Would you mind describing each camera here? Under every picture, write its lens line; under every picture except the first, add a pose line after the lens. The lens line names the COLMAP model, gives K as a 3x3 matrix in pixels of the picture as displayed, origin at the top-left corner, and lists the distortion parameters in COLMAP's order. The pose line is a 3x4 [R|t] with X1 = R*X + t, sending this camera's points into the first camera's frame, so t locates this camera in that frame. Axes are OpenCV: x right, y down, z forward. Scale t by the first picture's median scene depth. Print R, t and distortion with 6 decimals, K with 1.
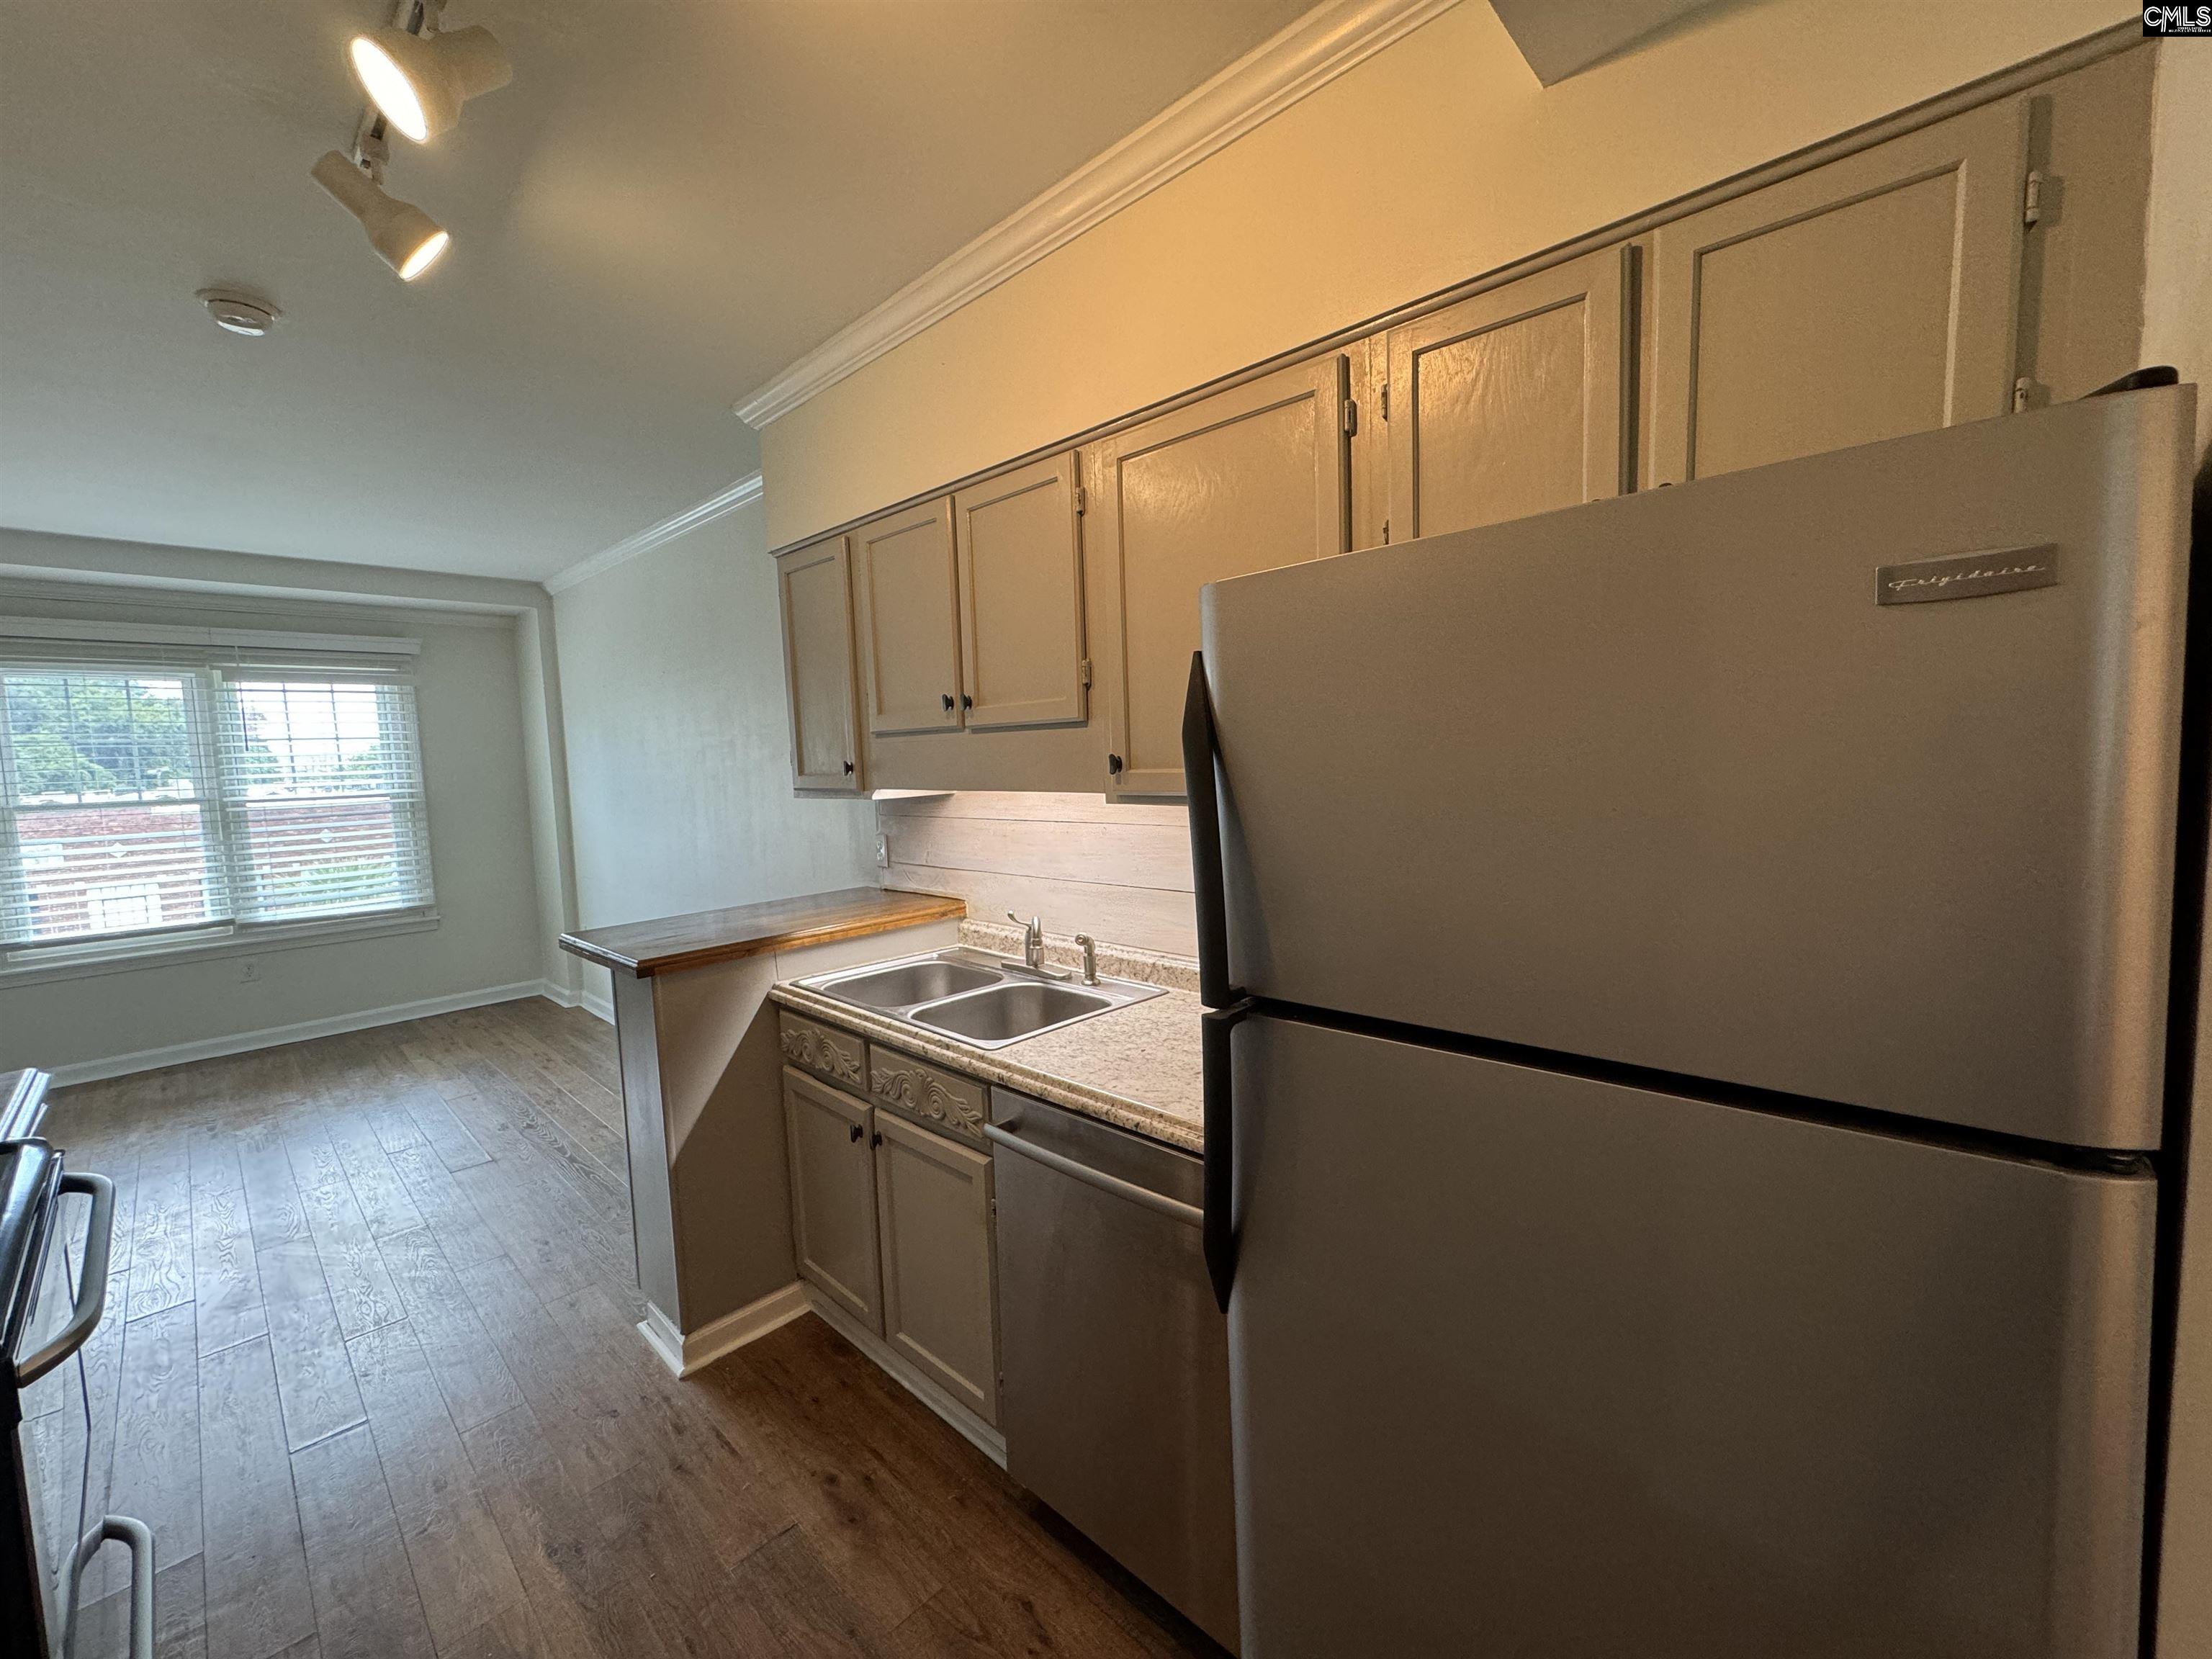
lens RADIAL K [[895.1, 0, 1116.2], [0, 895.1, 821.7], [0, 0, 1]] dist [-0.001504, -0.000182]
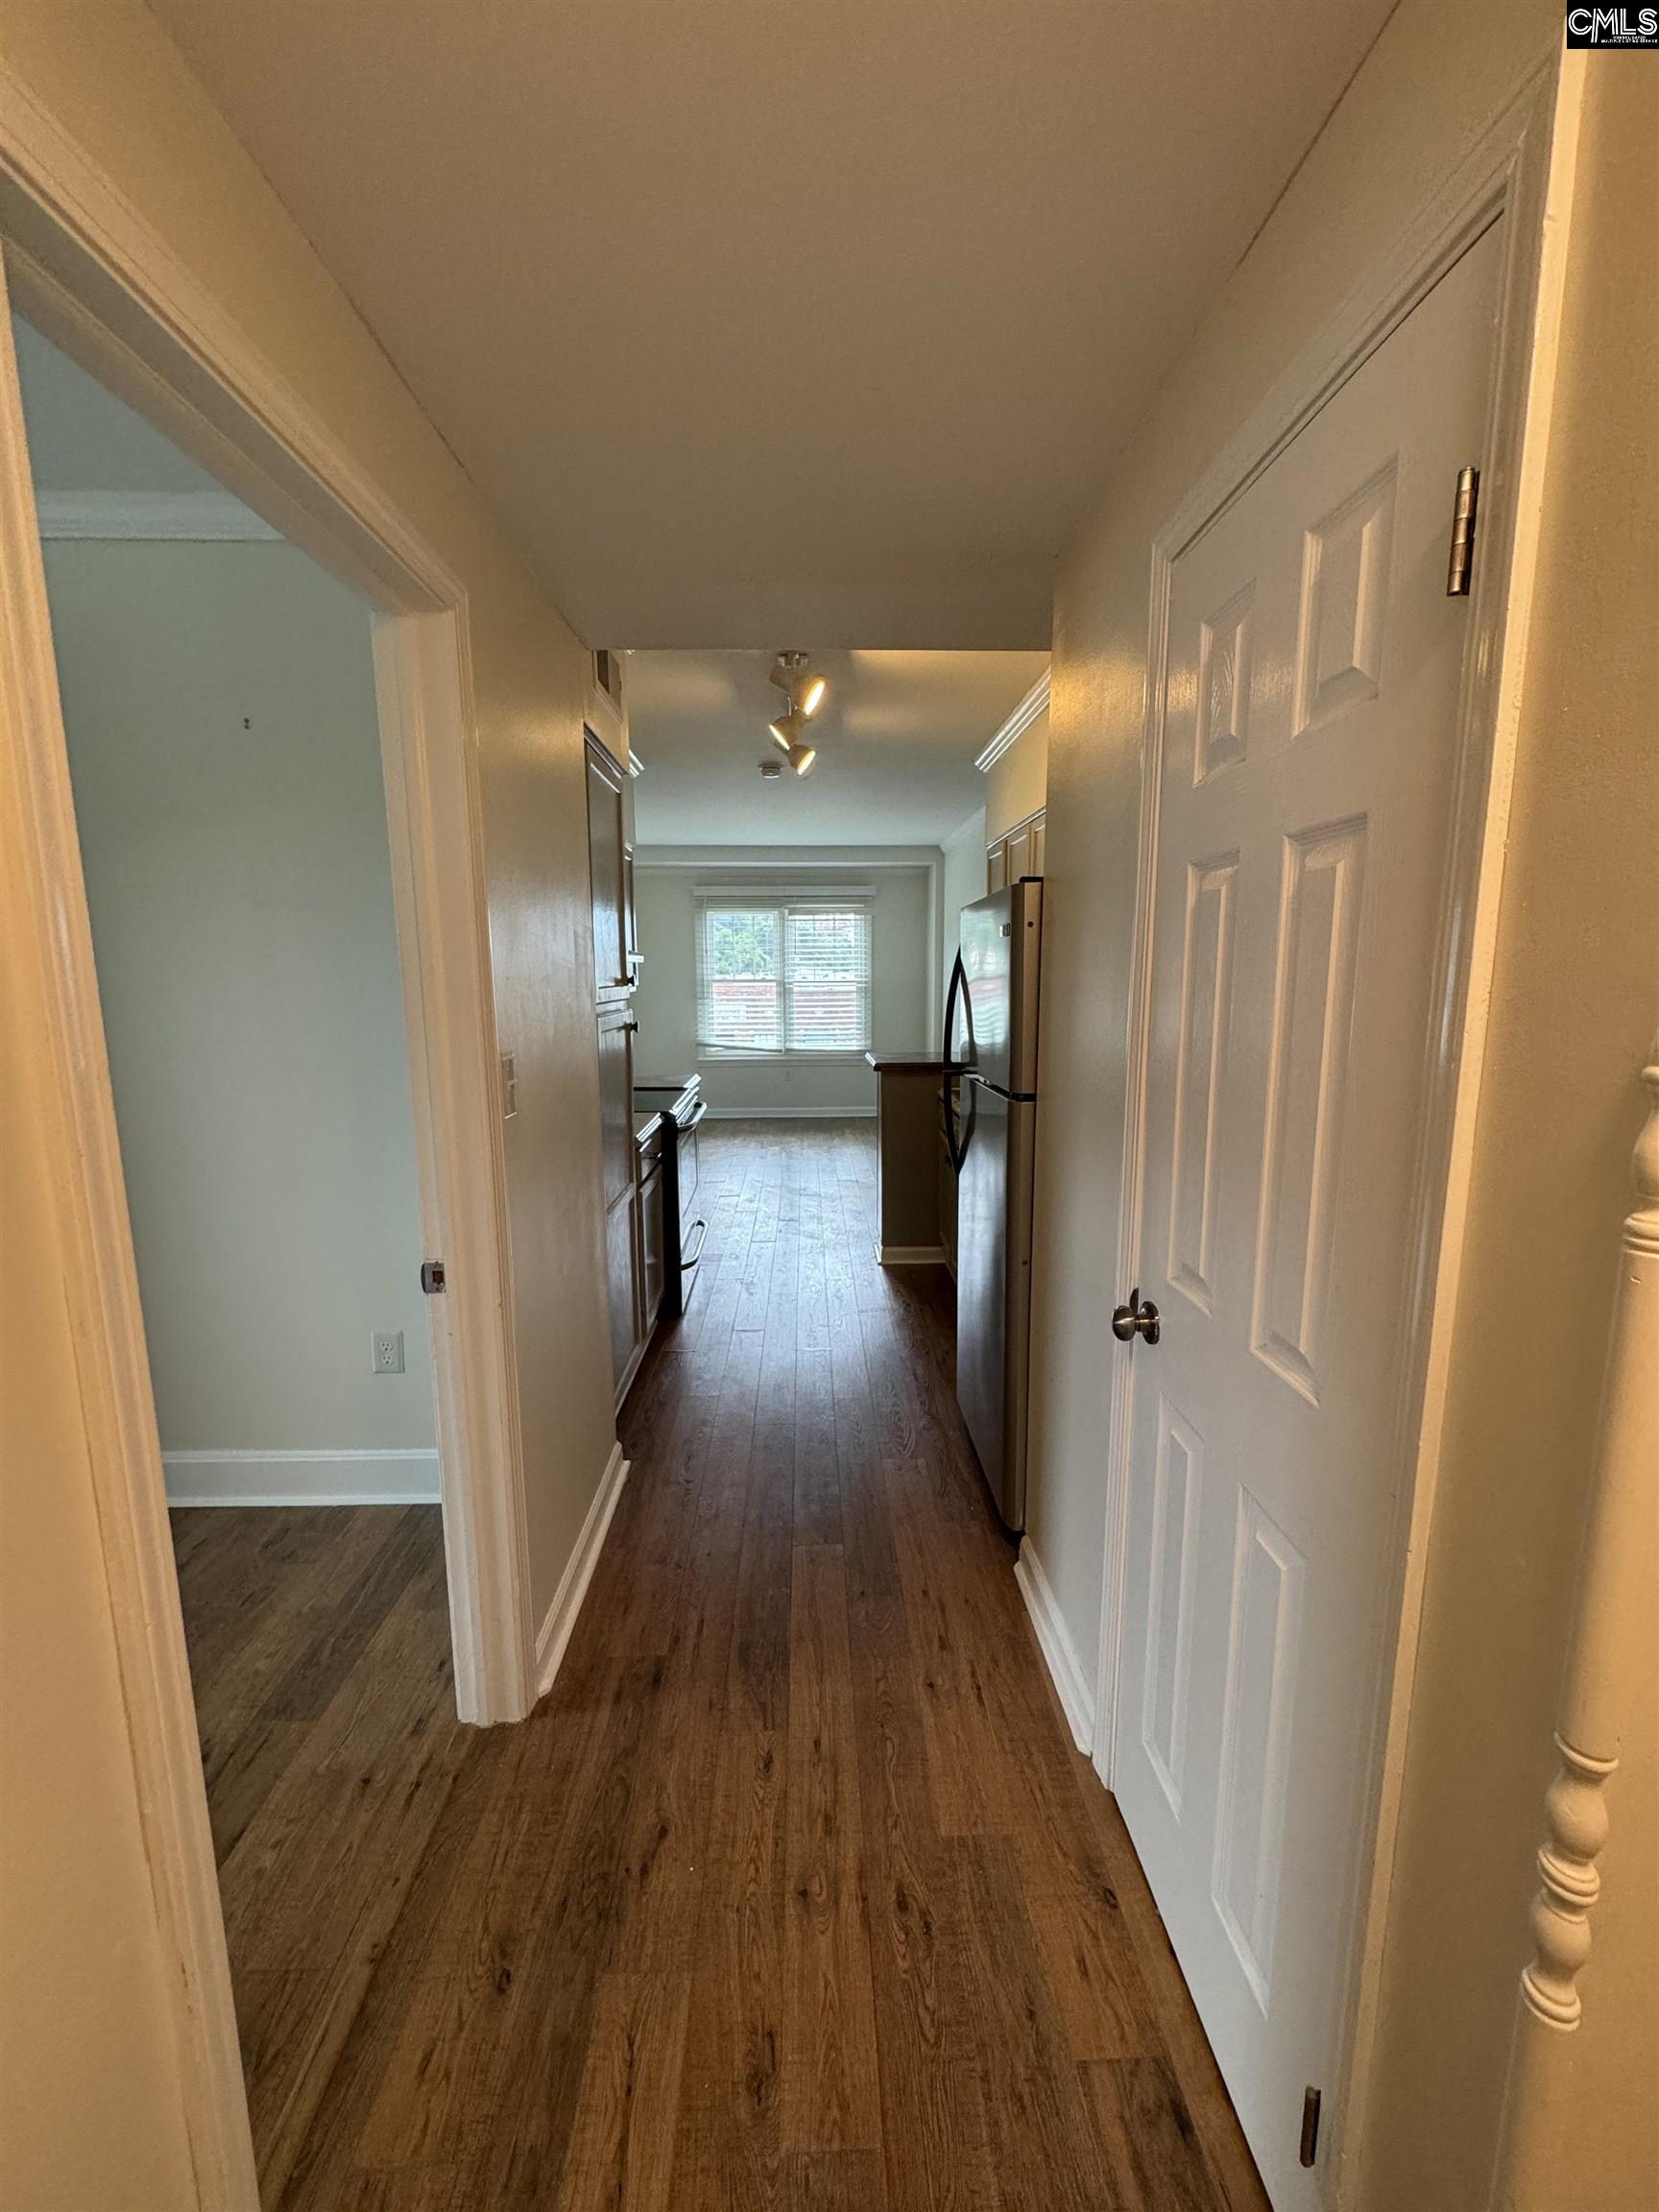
lens RADIAL K [[895.1, 0, 828.0], [0, 895.1, 1107.4], [0, 0, 1]] dist [-0.001504, -0.000182]
pose [[0.707205, 0.135854, -0.693833, 0.423517], [-0.071416, 0.990072, 0.121066, 0.004502], [0.703392, -0.036068, 0.709886, -0.285680]]
